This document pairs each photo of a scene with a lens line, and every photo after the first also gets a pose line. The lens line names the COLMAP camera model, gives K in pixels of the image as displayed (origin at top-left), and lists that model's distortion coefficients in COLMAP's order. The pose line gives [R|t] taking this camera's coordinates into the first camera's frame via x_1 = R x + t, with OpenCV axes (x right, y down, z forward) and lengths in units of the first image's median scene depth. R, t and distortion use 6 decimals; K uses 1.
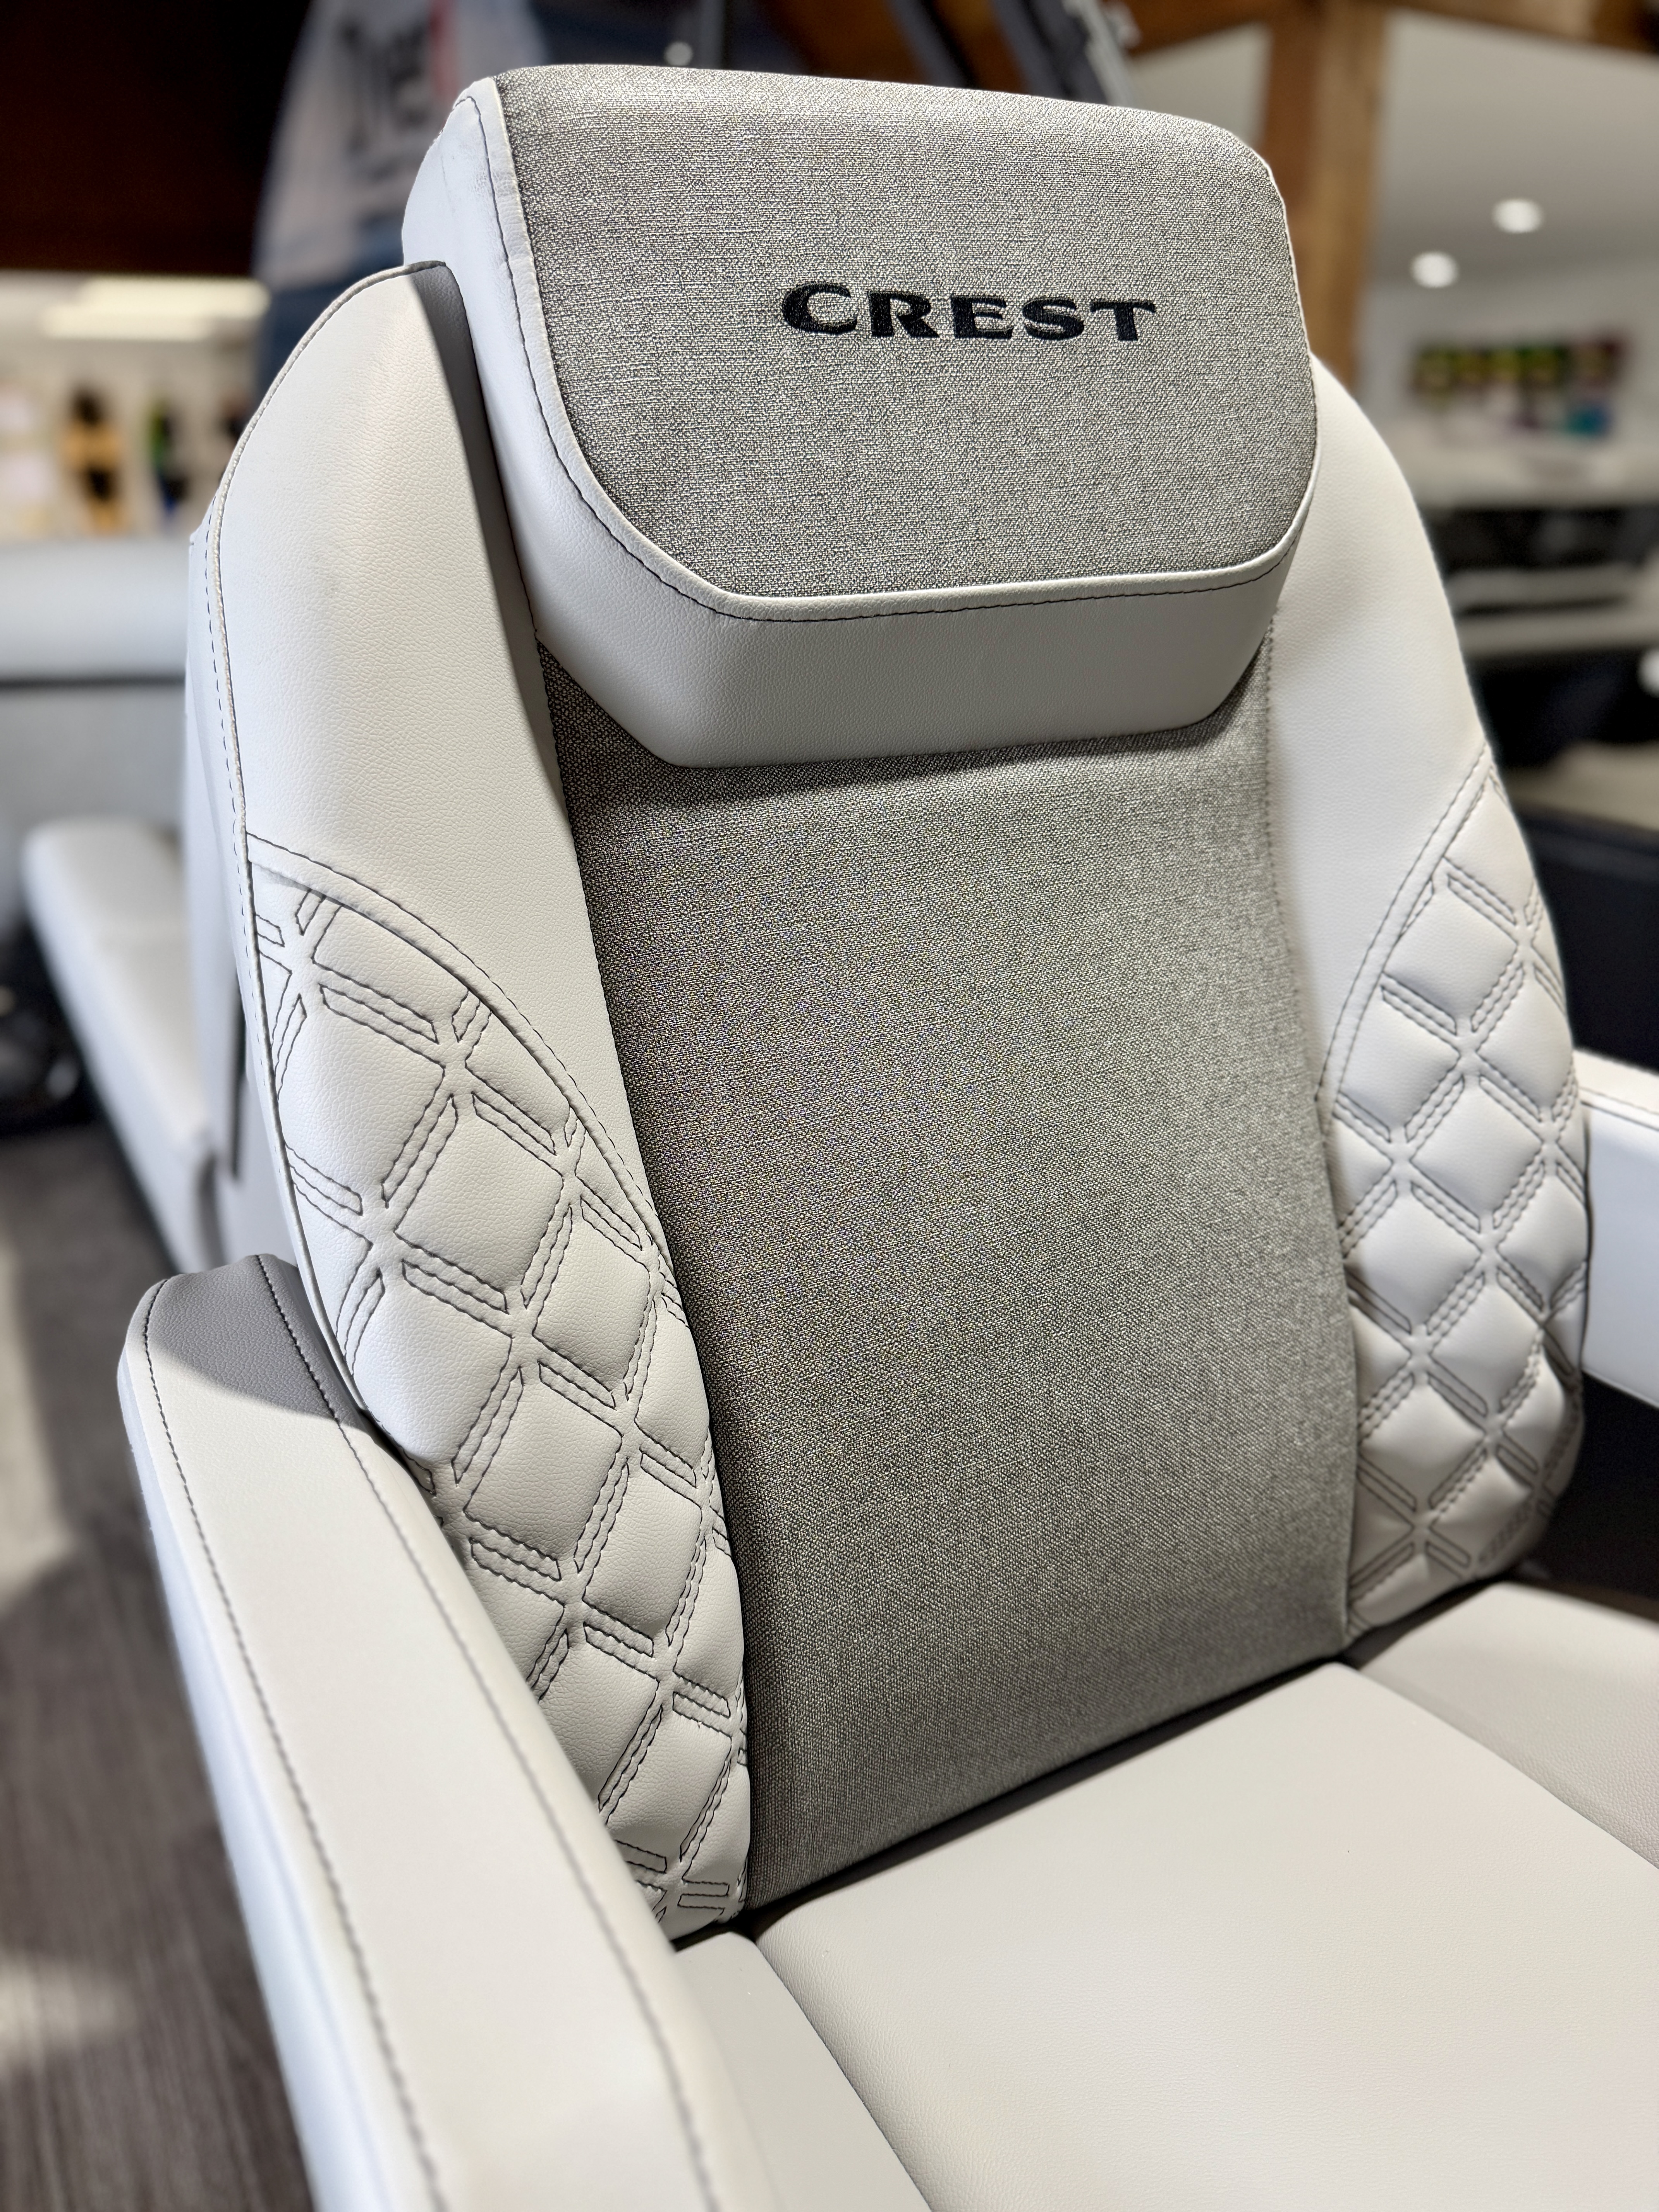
lens RADIAL K [[1581.6, 0, 824.5], [0, 1581.6, 1114.8], [0, 0, 1]] dist [-0.000578, -0.007233]
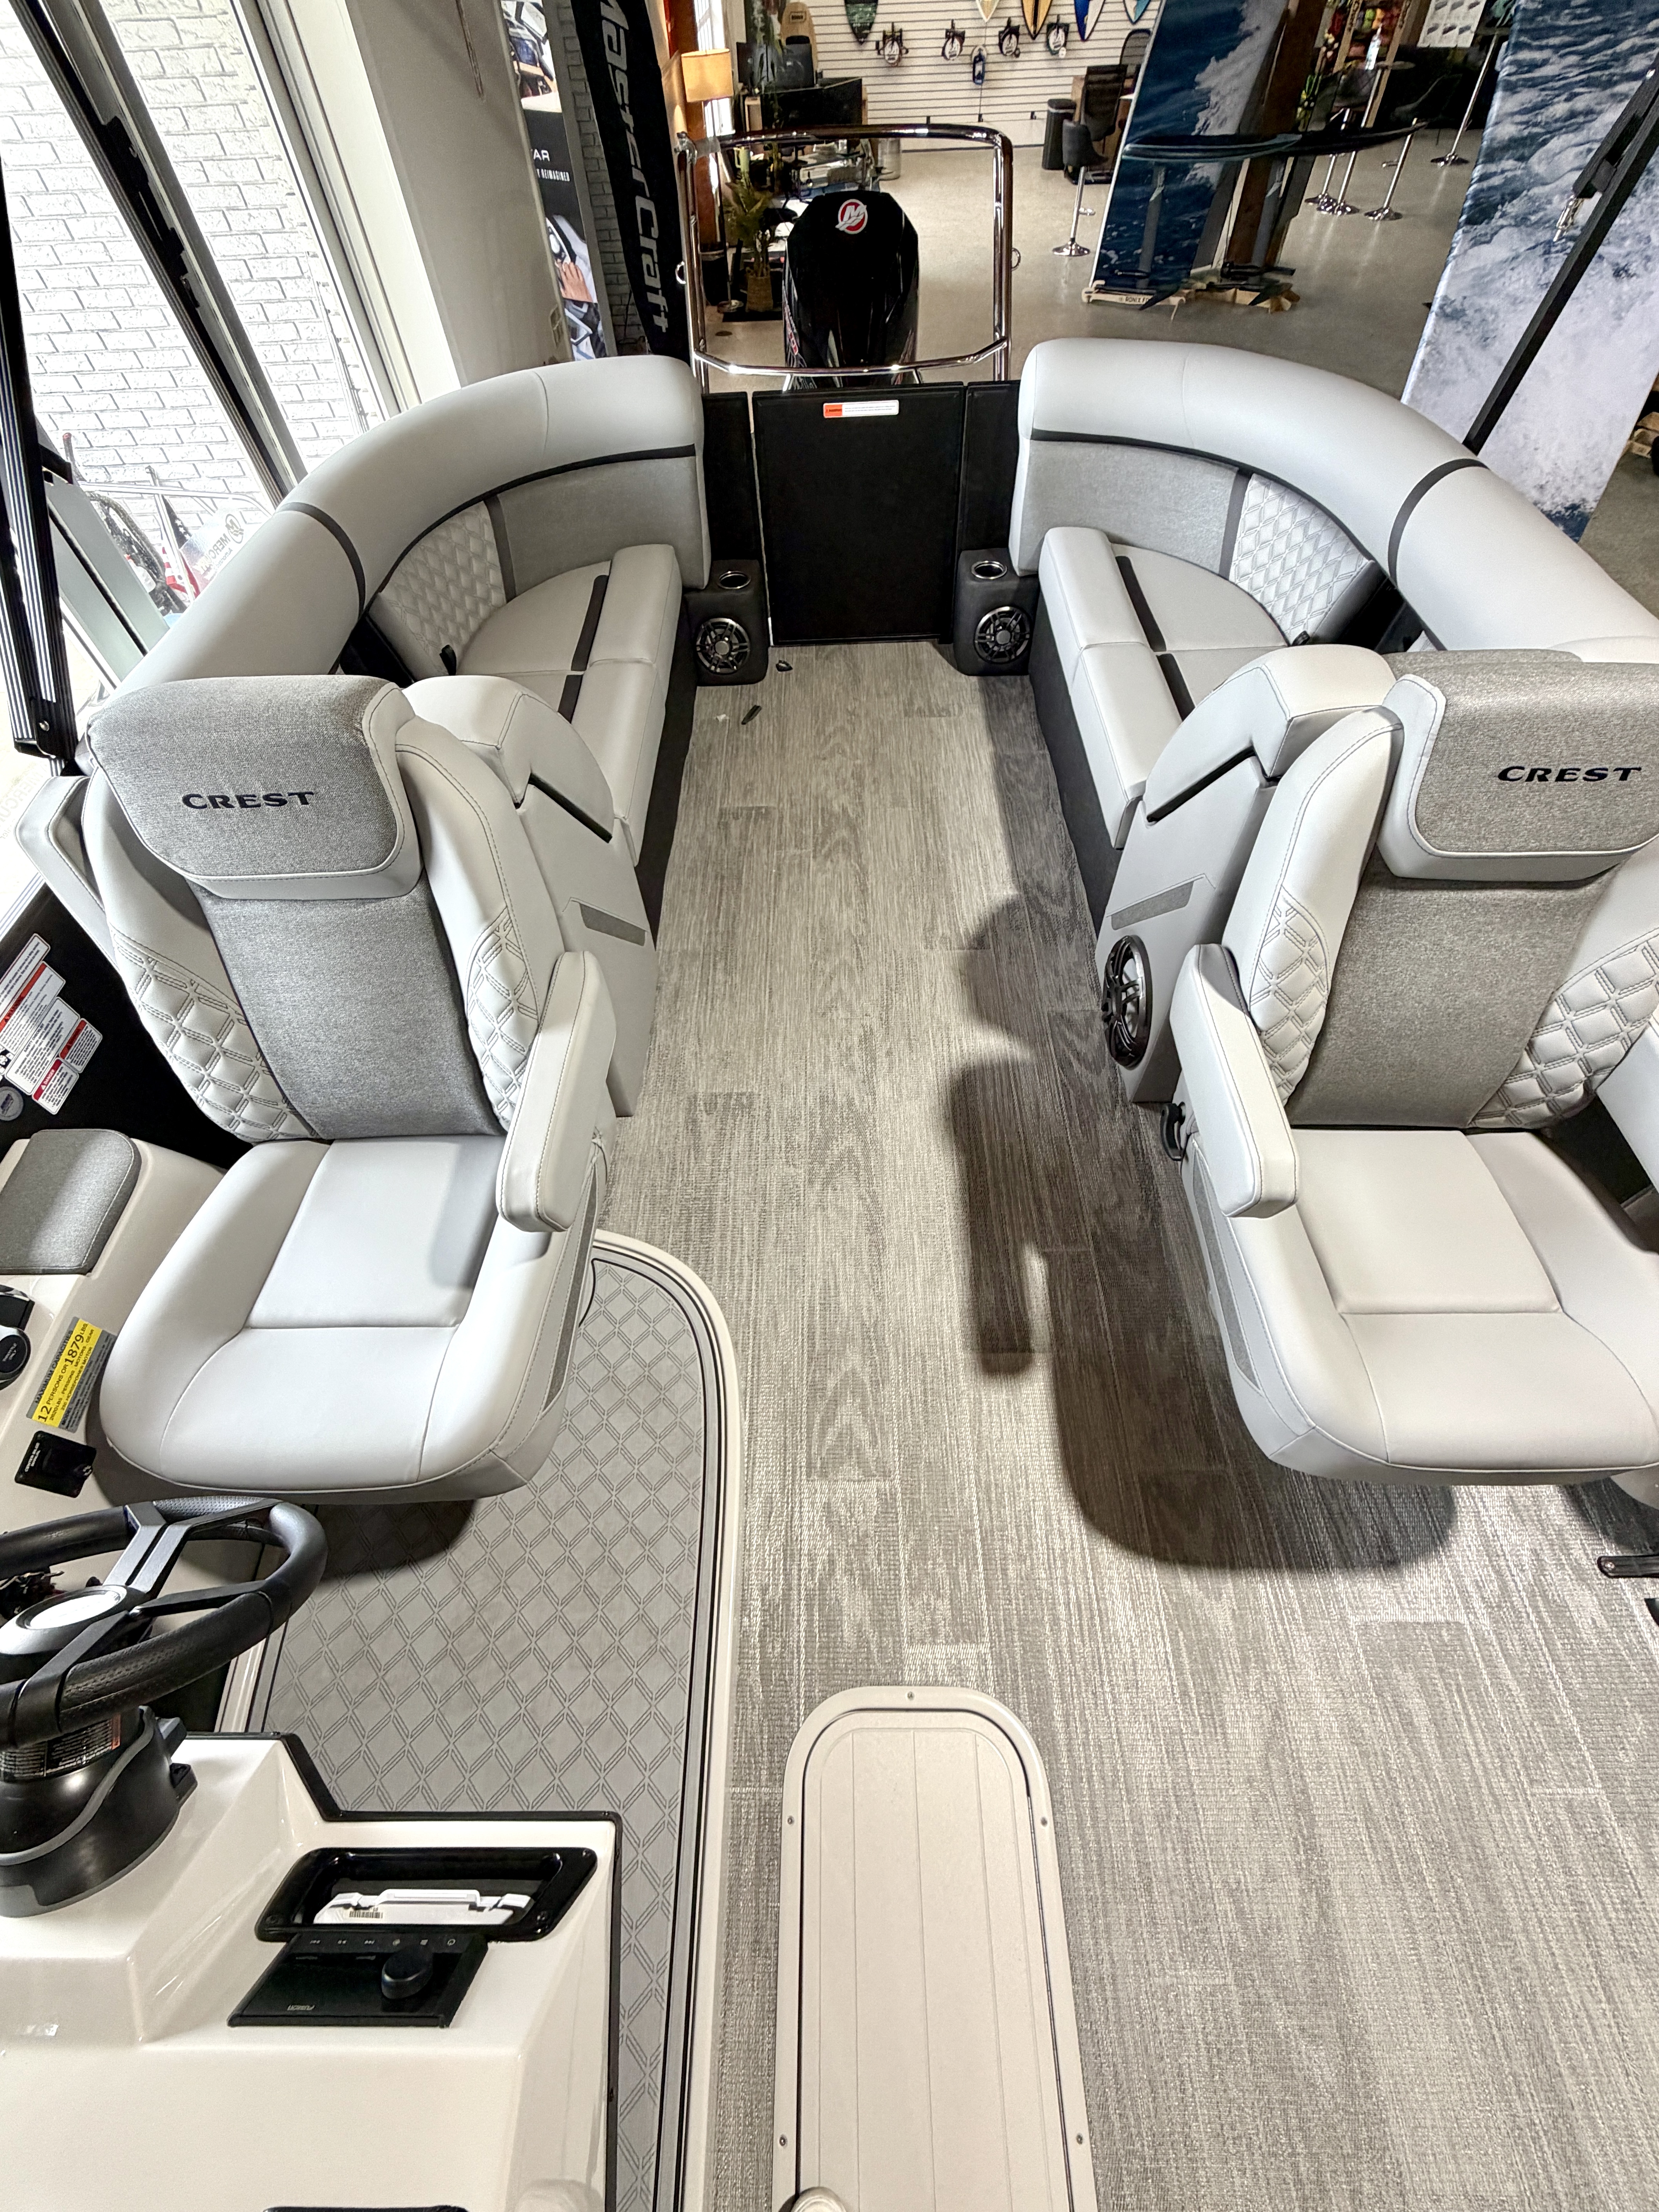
lens RADIAL K [[891.1, 0, 823.2], [0, 891.1, 1103.5], [0, 0, 1]] dist [0.000046, 0.000667]
pose [[0.860706, 0.405804, -0.307421, -0.318681], [-0.175821, 0.803633, 0.568560, -0.604225], [0.477778, -0.435312, 0.763041, -1.198541]]
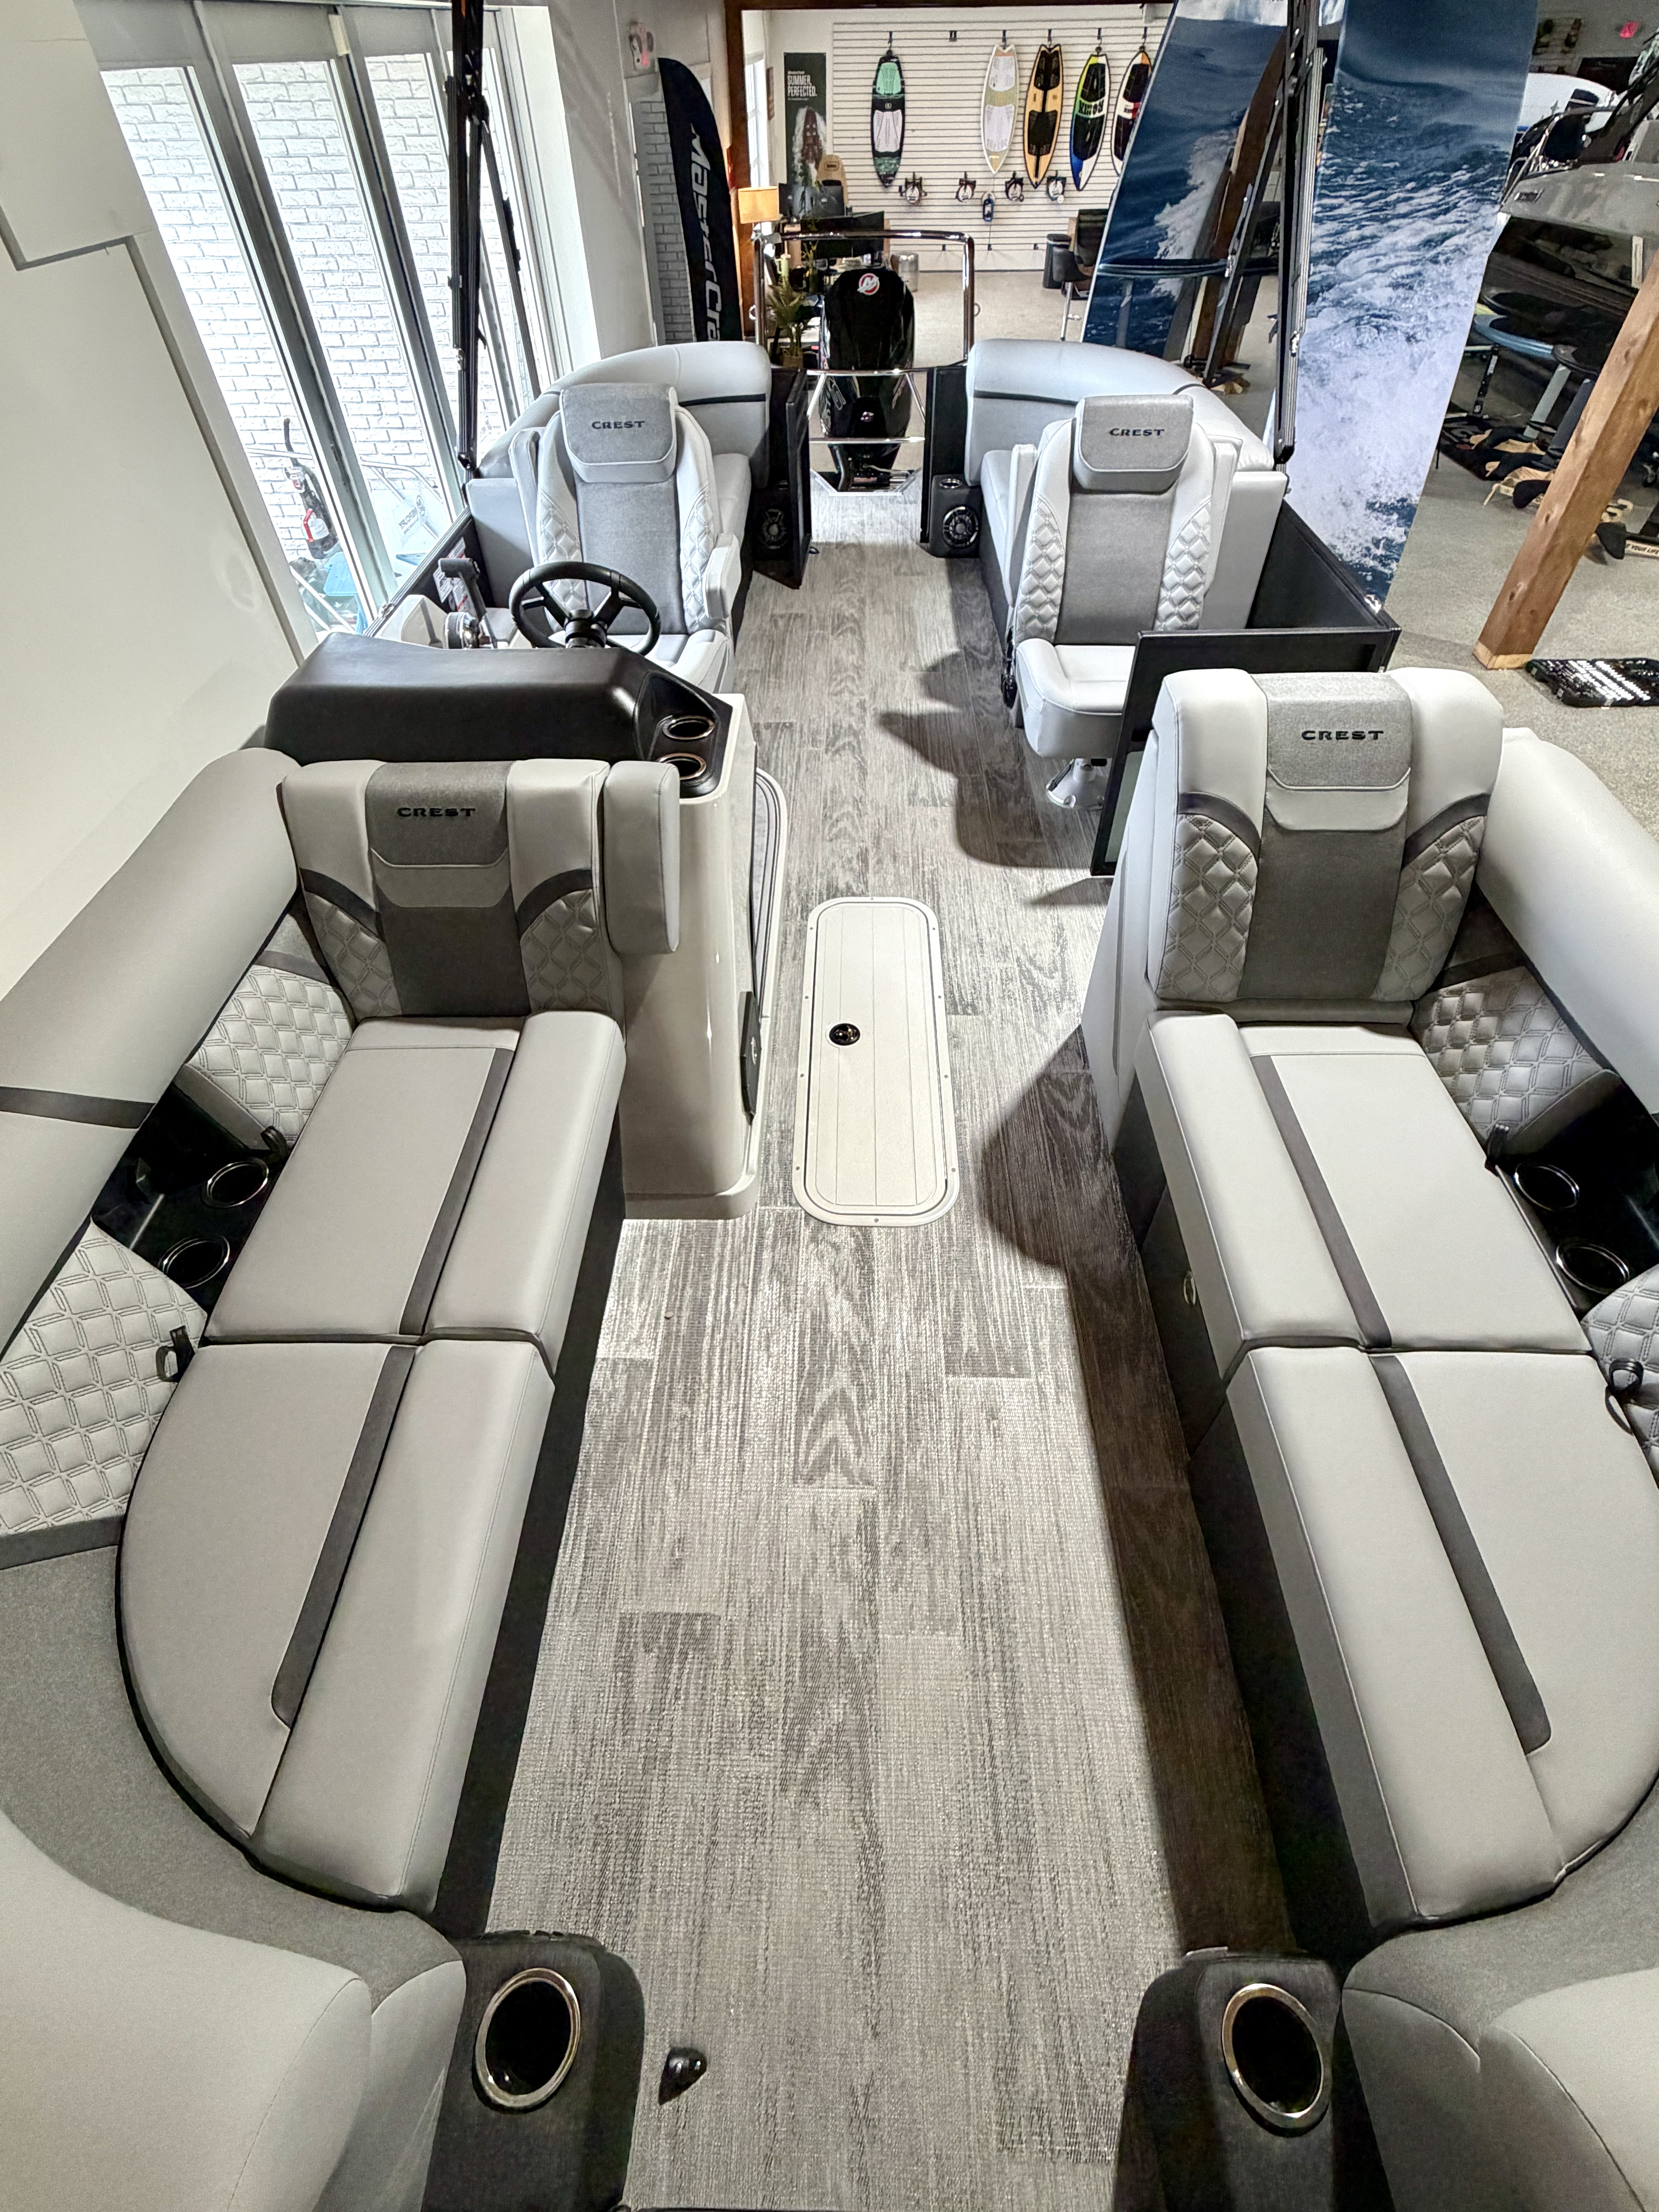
lens RADIAL K [[995.2, 0, 814.9], [0, 995.2, 1105.1], [0, 0, 1]] dist [0.003251, 0.000759]
pose [[0.845241, 0.392621, -0.362515, 1.619520], [-0.202772, 0.863285, 0.462193, 0.391264], [0.494420, -0.317157, 0.809296, -4.318438]]
